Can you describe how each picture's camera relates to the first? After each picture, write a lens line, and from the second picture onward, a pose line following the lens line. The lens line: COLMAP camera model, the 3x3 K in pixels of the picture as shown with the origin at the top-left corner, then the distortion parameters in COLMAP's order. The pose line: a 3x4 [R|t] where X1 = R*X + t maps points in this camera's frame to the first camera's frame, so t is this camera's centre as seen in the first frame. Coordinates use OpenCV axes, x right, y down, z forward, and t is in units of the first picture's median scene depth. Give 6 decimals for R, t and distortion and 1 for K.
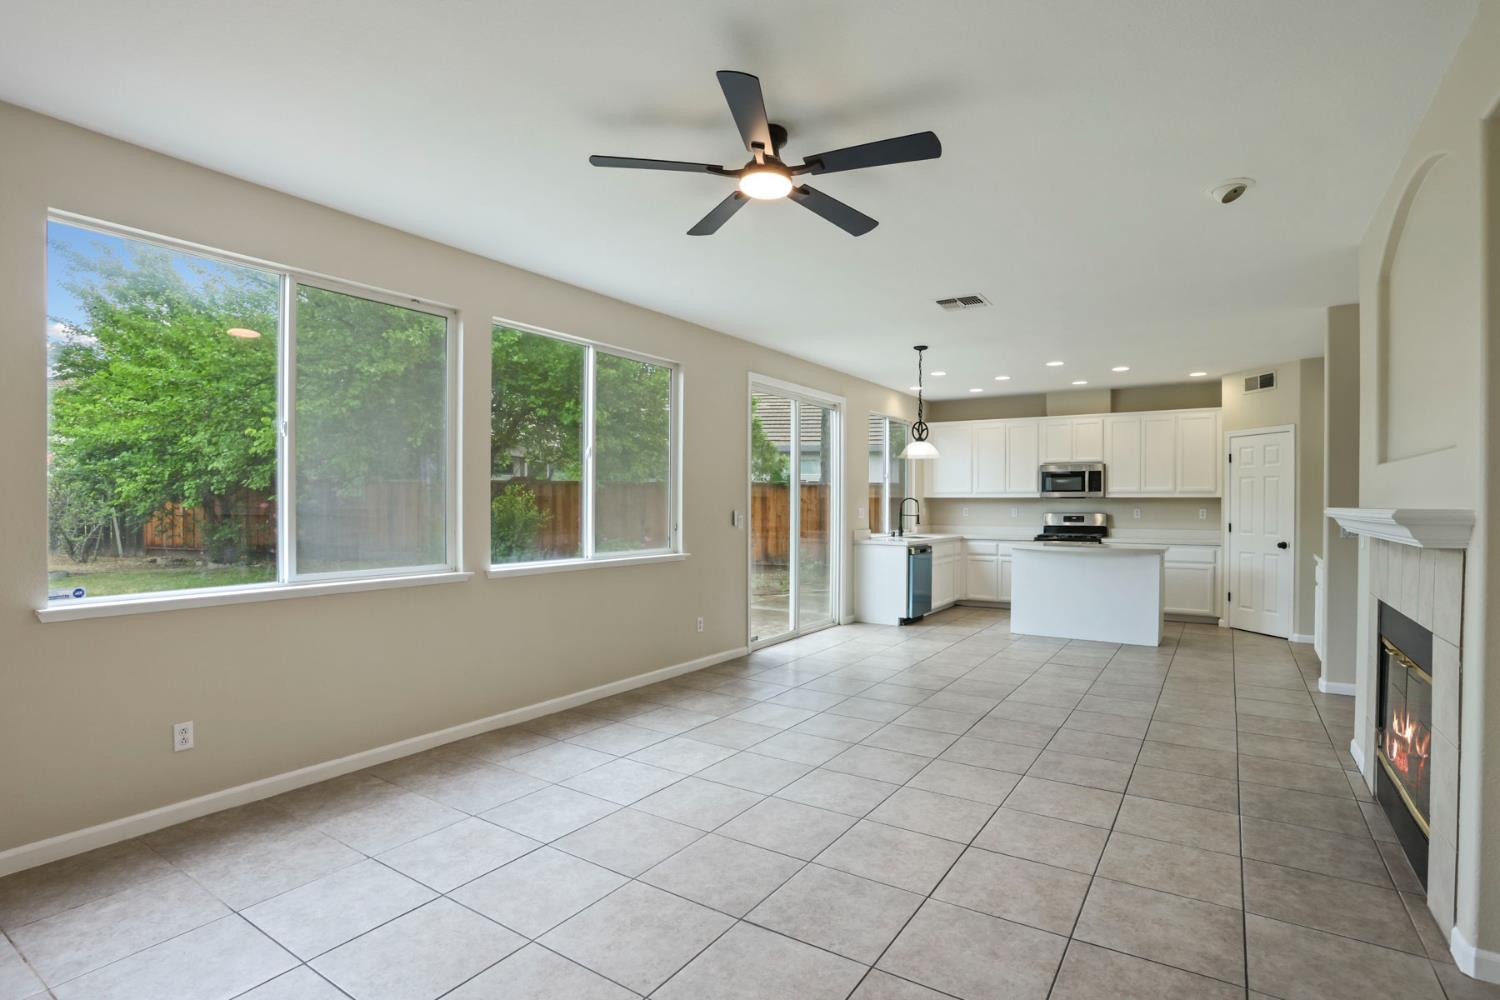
lens RADIAL K [[737.2, 0, 739.1], [0, 737.2, 505.4], [0, 0, 1]] dist [-0.052982, 0.013633]
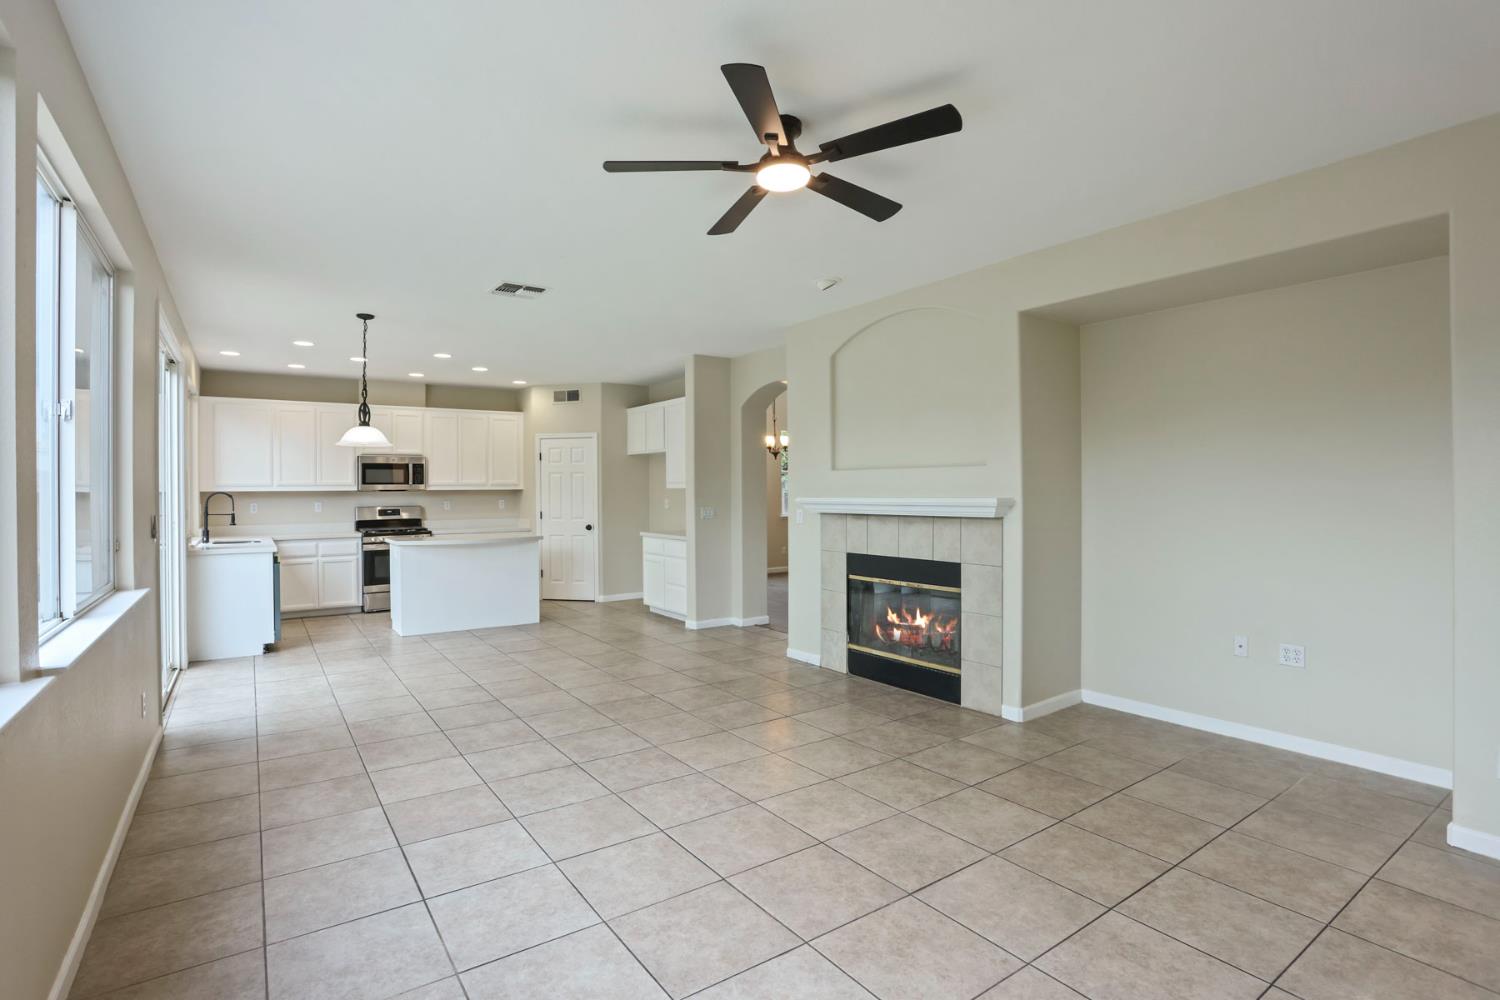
lens RADIAL K [[737.2, 0, 737.3], [0, 737.2, 487.4], [0, 0, 1]] dist [-0.052982, 0.013633]
pose [[0.371131, -0.001280, 0.928580, -0.526799], [0.011894, 0.999924, -0.003375, -0.011201], [-0.928504, 0.012297, 0.371118, 0.410565]]
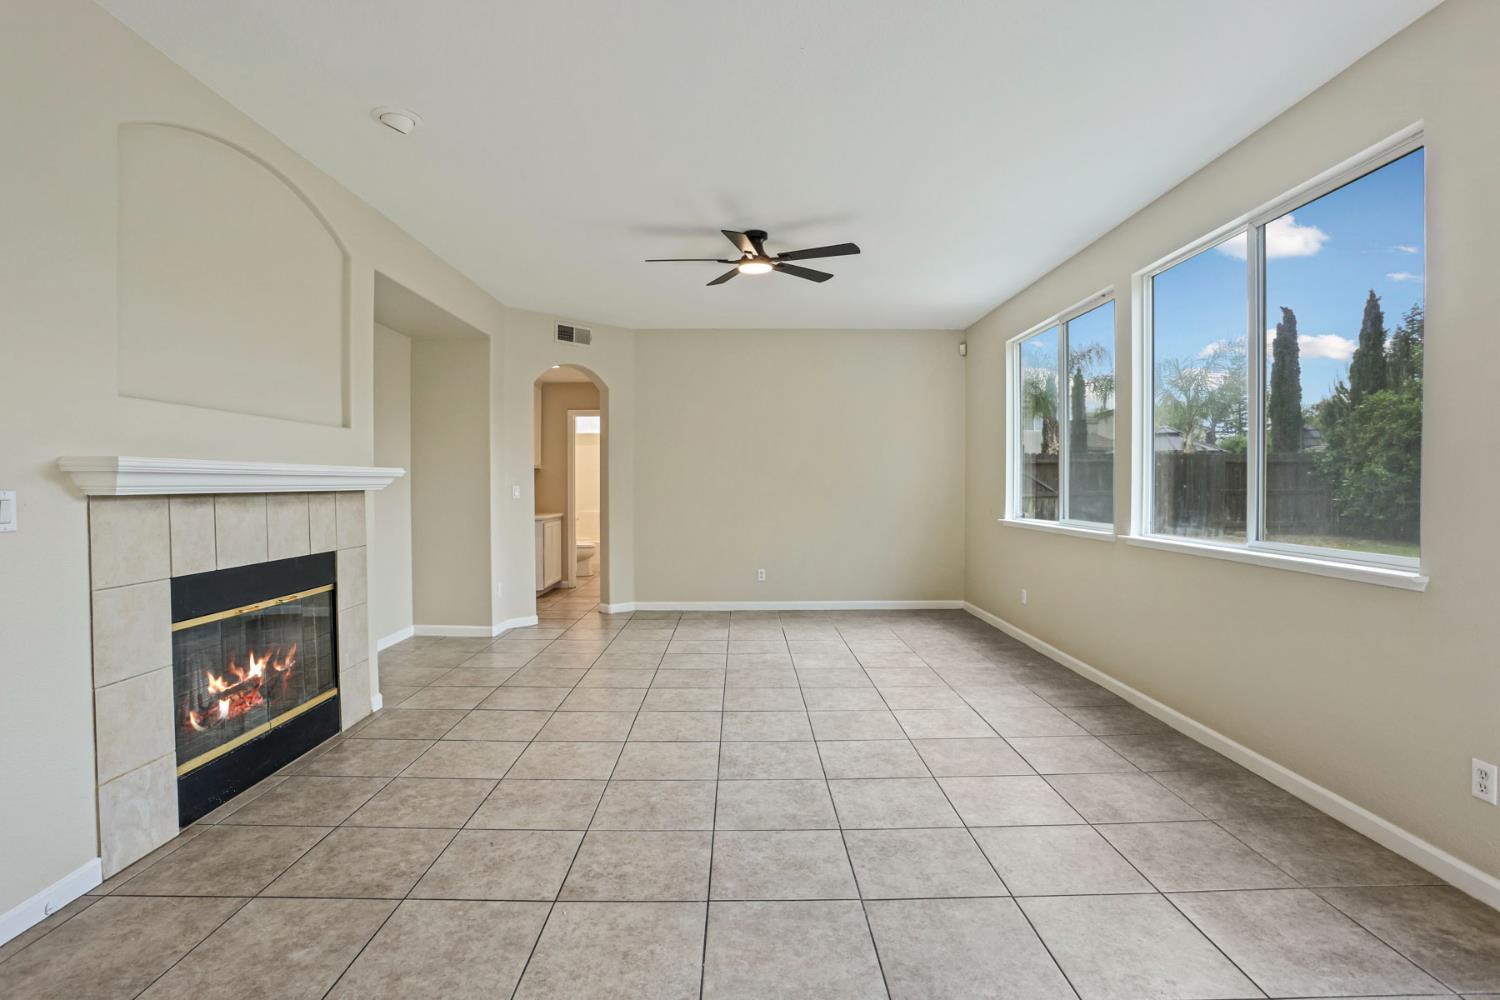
lens RADIAL K [[737.2, 0, 757.1], [0, 737.2, 502.3], [0, 0, 1]] dist [-0.052982, 0.013633]
pose [[-0.815918, 0.011025, -0.578063, 0.562814], [-0.003144, 0.999719, 0.023504, 0.020541], [0.578159, 0.020995, -0.815654, 1.358012]]
